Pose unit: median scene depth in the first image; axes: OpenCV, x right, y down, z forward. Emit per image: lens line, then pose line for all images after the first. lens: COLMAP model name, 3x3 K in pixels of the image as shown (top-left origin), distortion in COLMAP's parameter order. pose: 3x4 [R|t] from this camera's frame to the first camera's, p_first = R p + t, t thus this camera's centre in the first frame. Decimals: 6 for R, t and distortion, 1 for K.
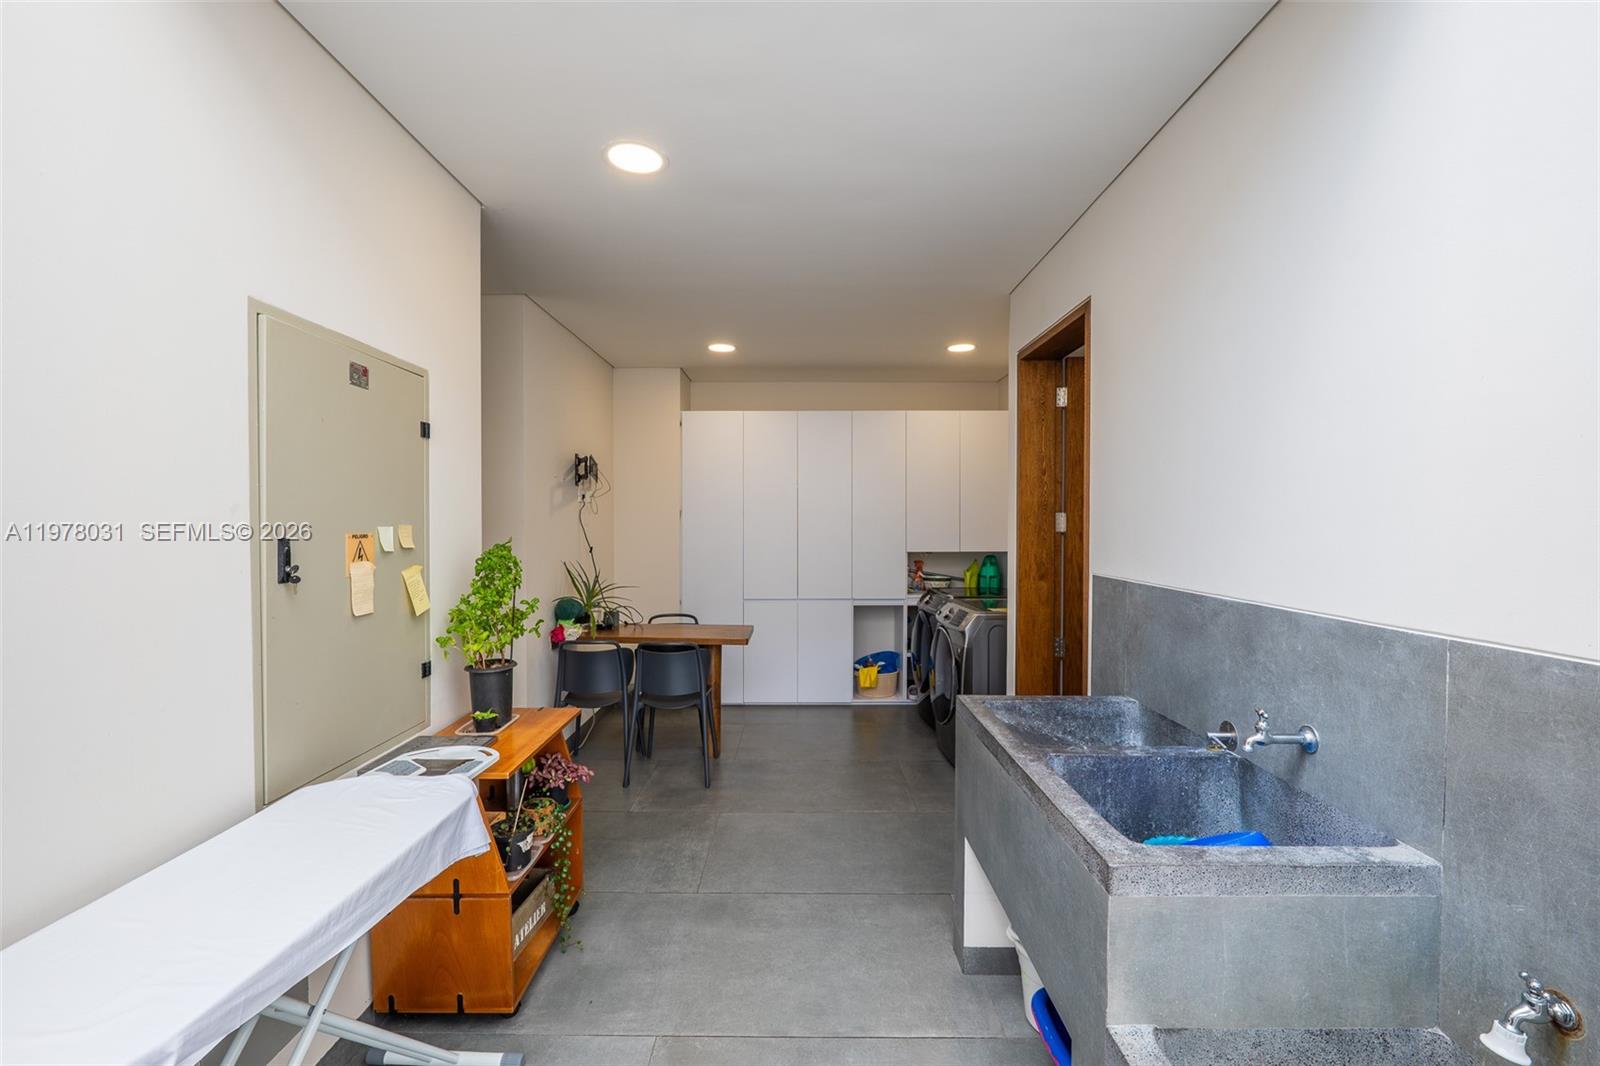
lens RADIAL K [[667.0, 0, 800.0], [0, 667.0, 533.0], [0, 0, 1]] dist [-0.015373, 0.000192]
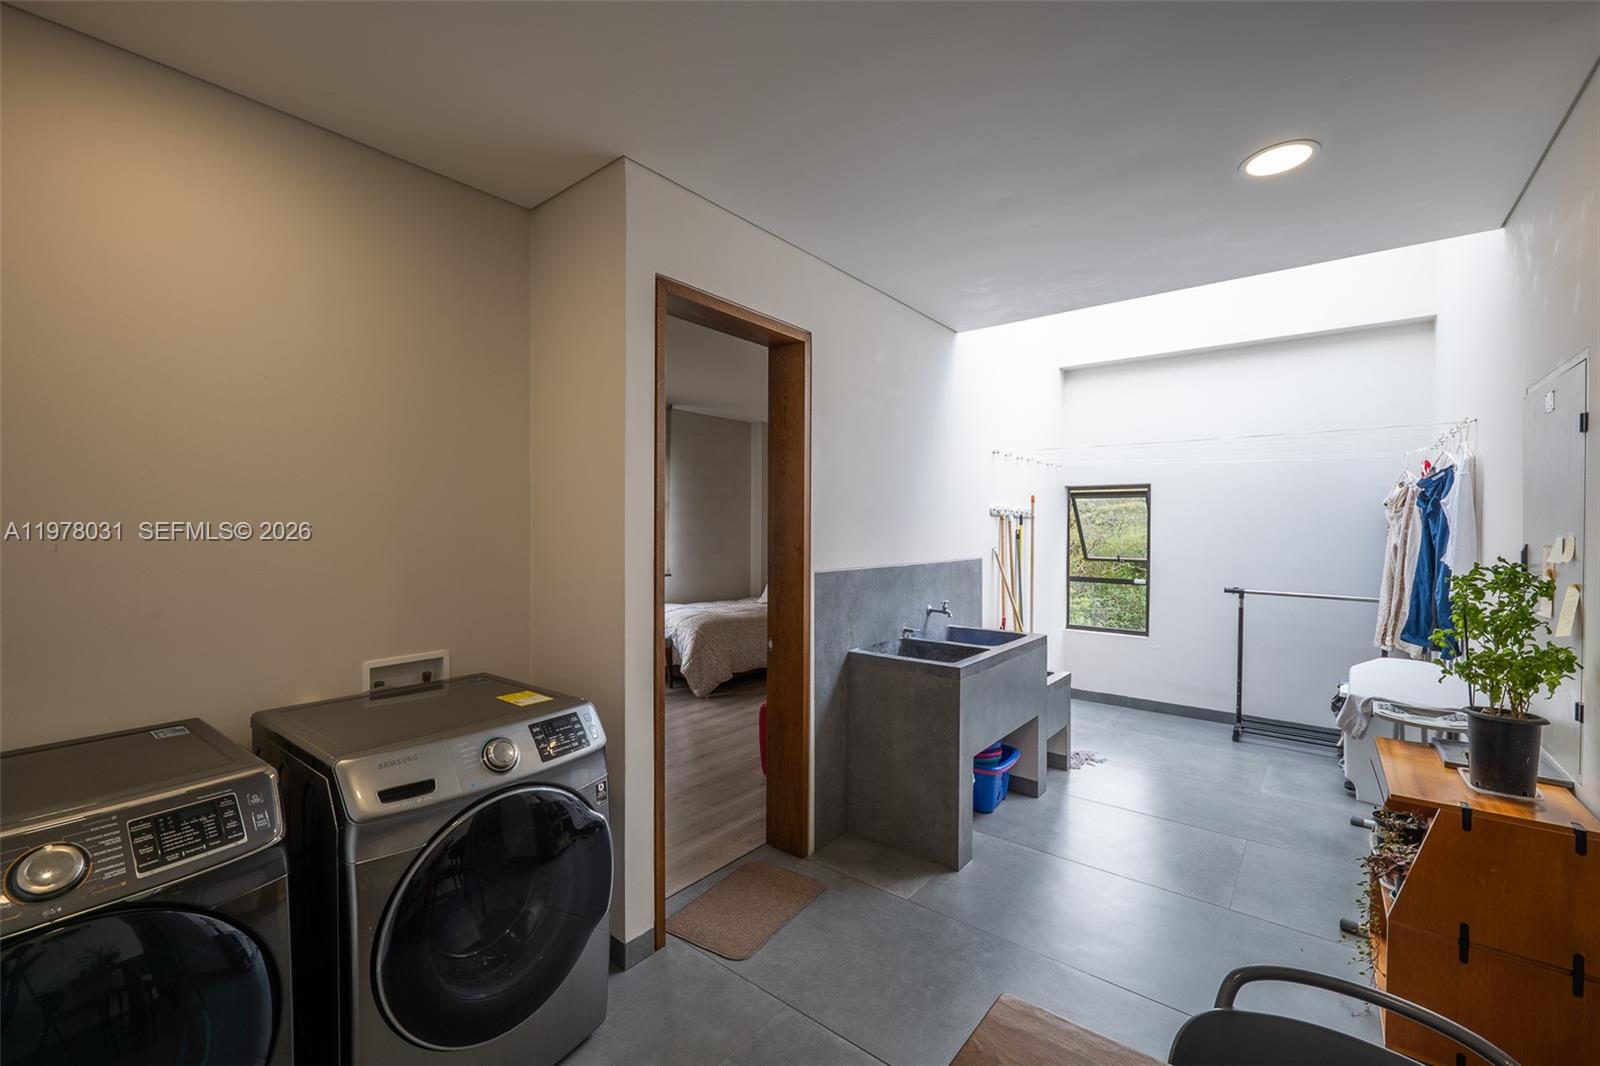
lens RADIAL K [[667.0, 0, 800.0], [0, 667.0, 533.0], [0, 0, 1]] dist [-0.015373, 0.000192]
pose [[0.916888, 0.003675, 0.399127, -0.364937], [0.001162, 0.999929, -0.011877, 0.010809], [-0.399142, 0.011354, 0.916819, -0.584338]]
